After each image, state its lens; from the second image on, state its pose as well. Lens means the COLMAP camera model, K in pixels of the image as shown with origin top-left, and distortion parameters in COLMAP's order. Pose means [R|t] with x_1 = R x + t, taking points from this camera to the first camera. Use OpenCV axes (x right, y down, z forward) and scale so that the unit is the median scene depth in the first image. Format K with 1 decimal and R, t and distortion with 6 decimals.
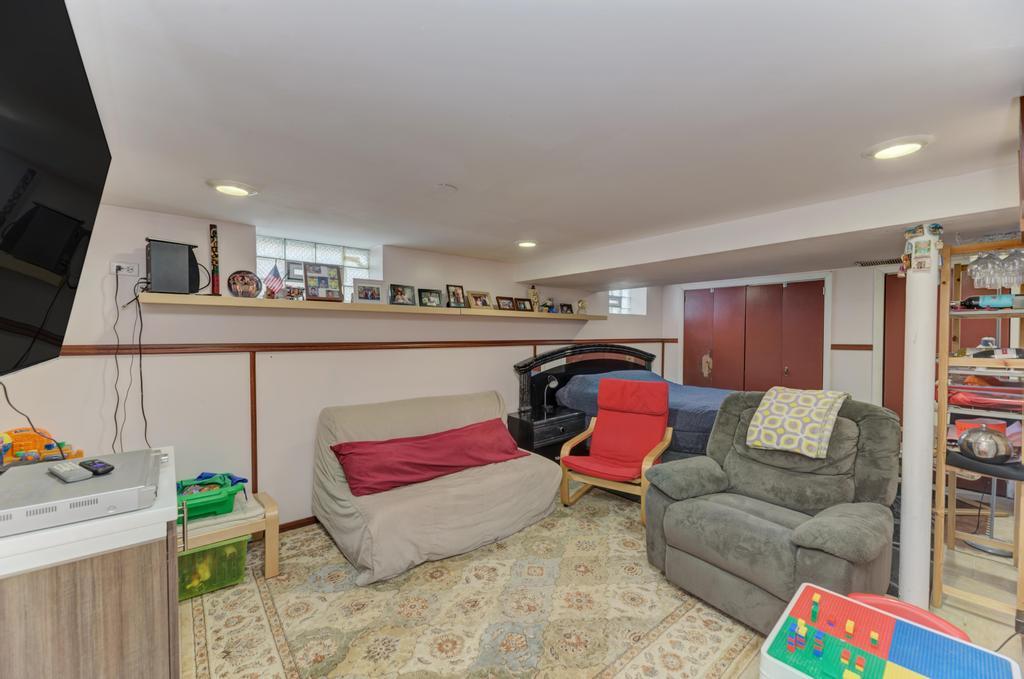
lens RADIAL K [[405.2, 0, 515.0], [0, 405.2, 343.5], [0, 0, 1]] dist [-0.000071, -0.000330]
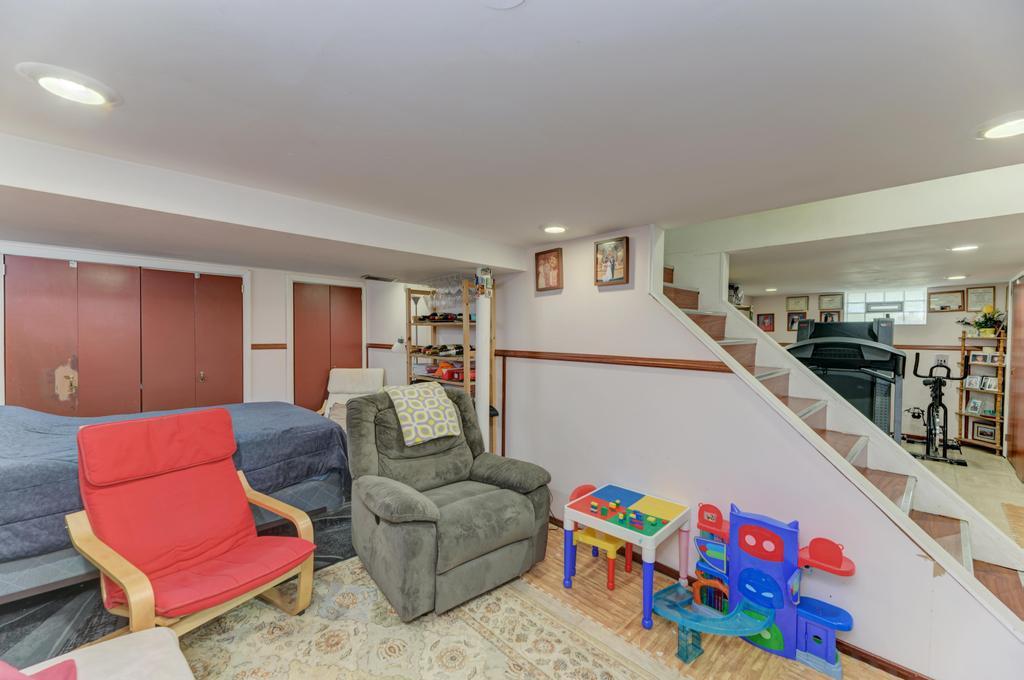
lens RADIAL K [[405.2, 0, 515.0], [0, 405.2, 344.0], [0, 0, 1]] dist [-0.000071, -0.000330]
pose [[-0.072596, -0.024347, 0.997064, -0.366282], [0.013938, 0.999580, 0.025424, -0.021434], [-0.997264, 0.015743, -0.072226, 0.640278]]
